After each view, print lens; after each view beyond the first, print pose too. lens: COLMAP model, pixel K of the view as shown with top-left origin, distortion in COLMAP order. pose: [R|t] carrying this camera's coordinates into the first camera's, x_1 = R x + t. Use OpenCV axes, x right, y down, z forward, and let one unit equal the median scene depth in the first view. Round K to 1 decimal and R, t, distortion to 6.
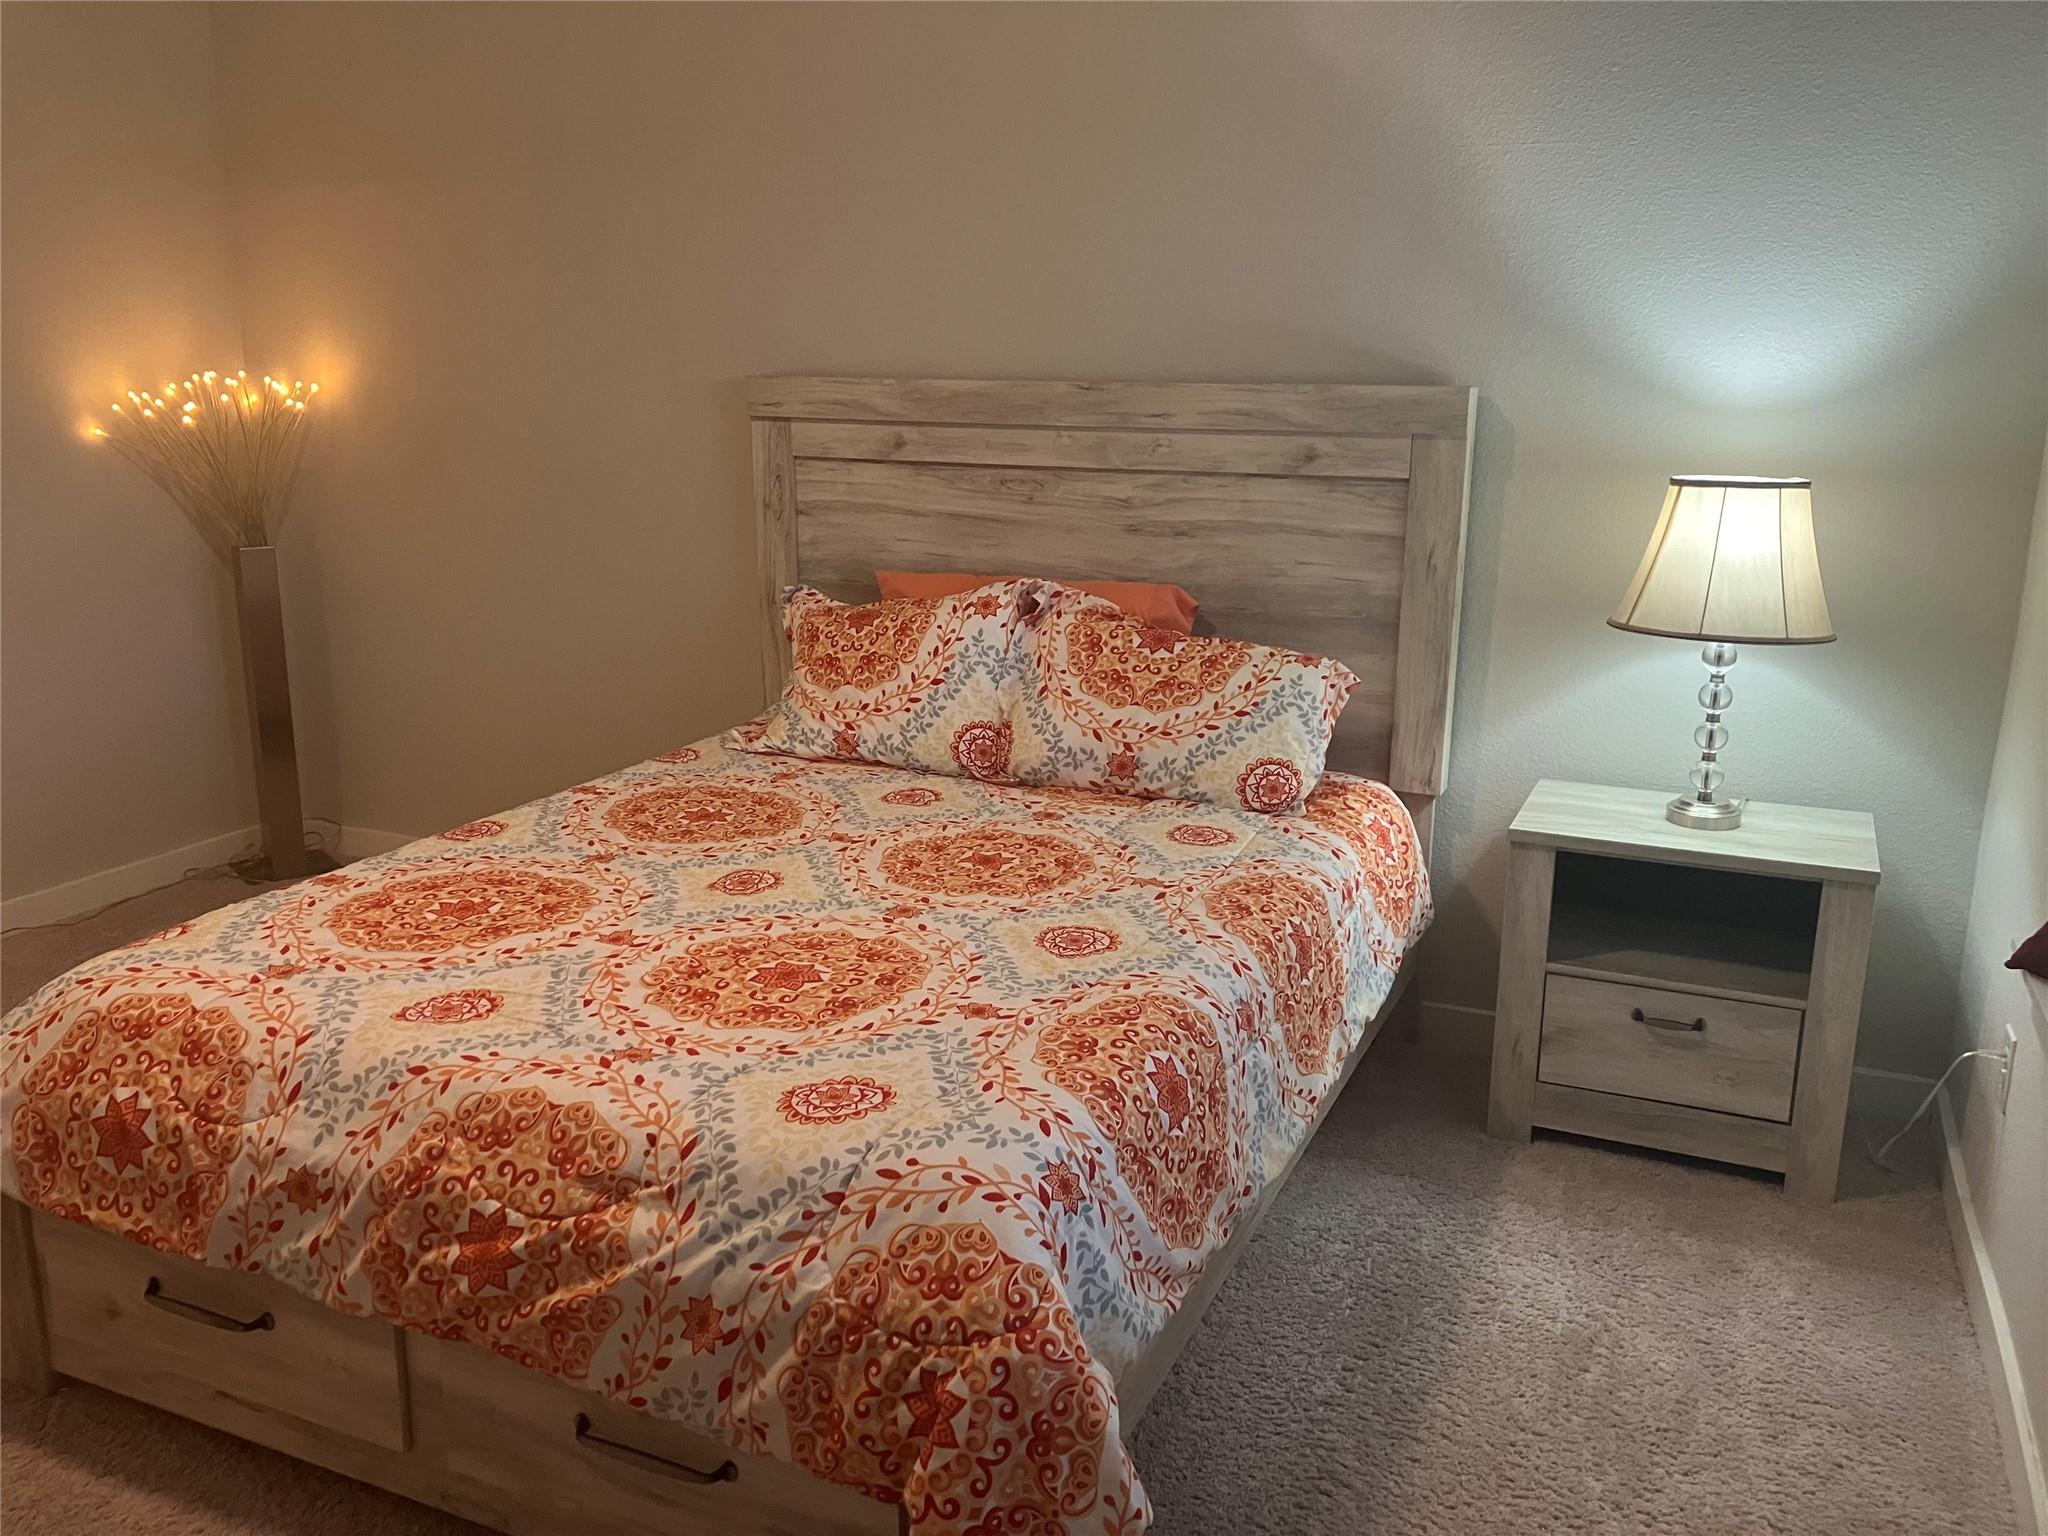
lens RADIAL K [[1751.9, 0, 1021.2], [0, 1751.9, 780.0], [0, 0, 1]] dist [0.270339, -0.346456]
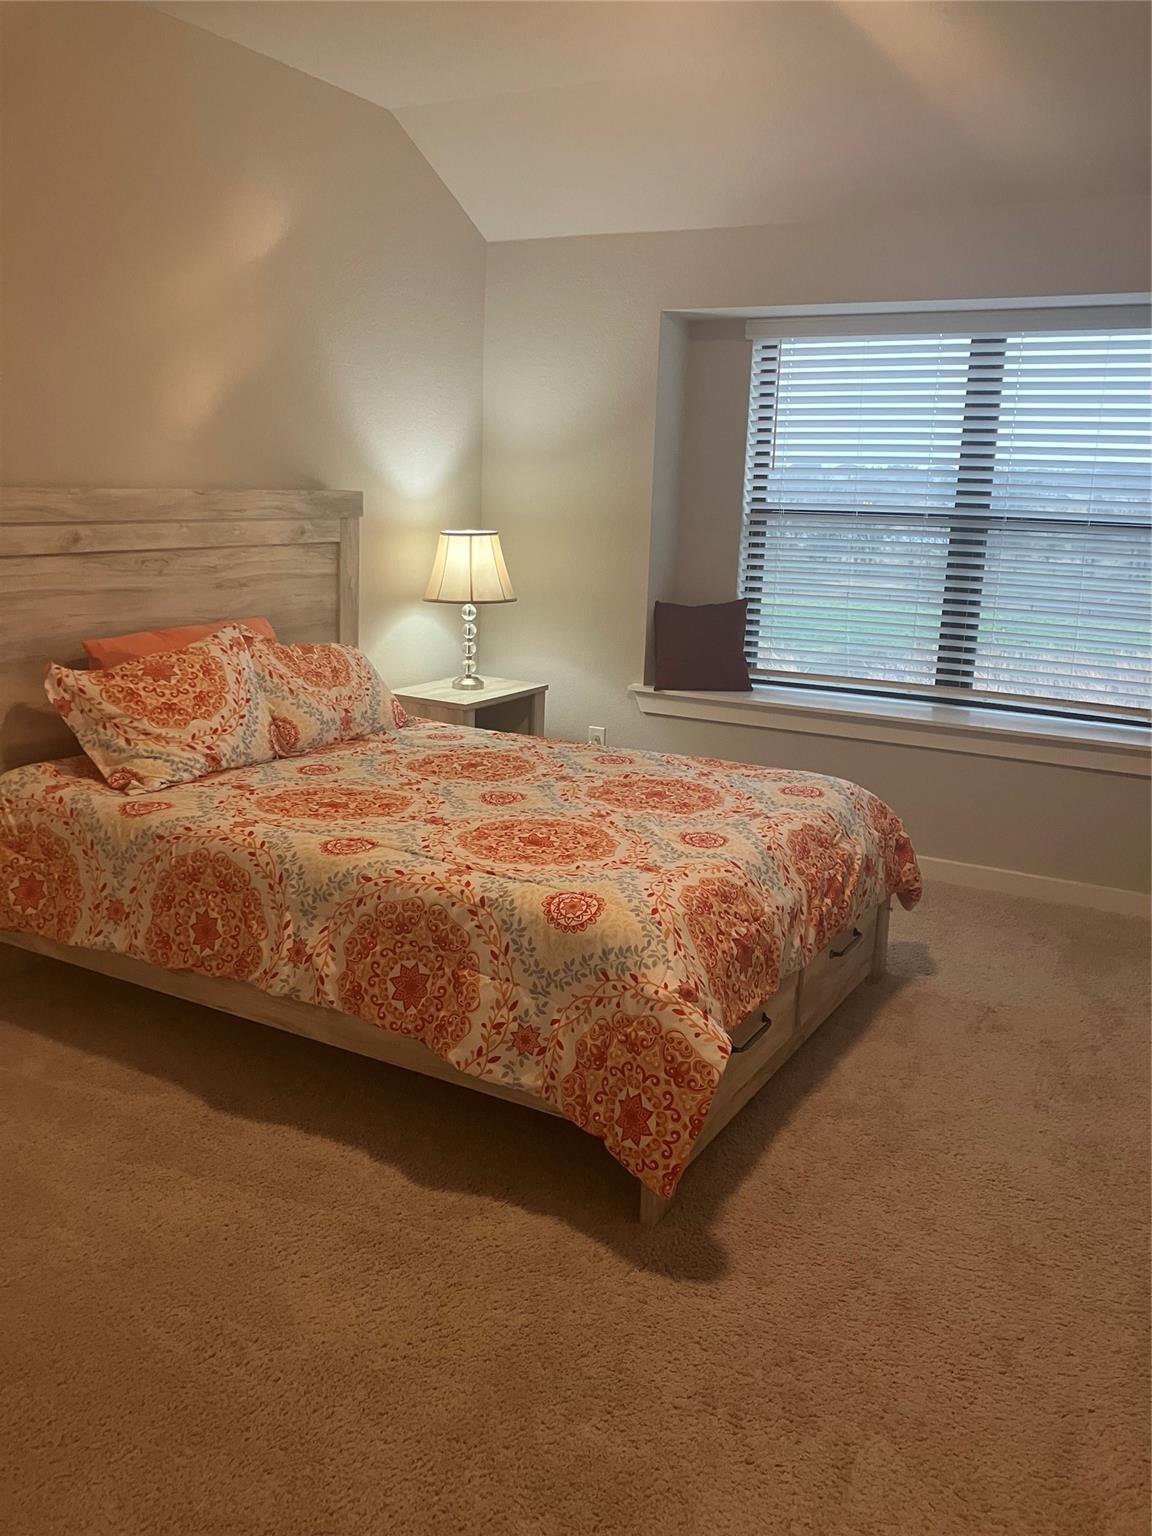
lens RADIAL K [[1262.5, 0, 573.0], [0, 1262.5, 742.6], [0, 0, 1]] dist [0.041530, -0.055442]
pose [[0.087644, -0.206867, 0.974436, -0.995836], [0.218503, 0.958370, 0.183803, -0.149227], [-0.971892, 0.196808, 0.129196, 0.608261]]
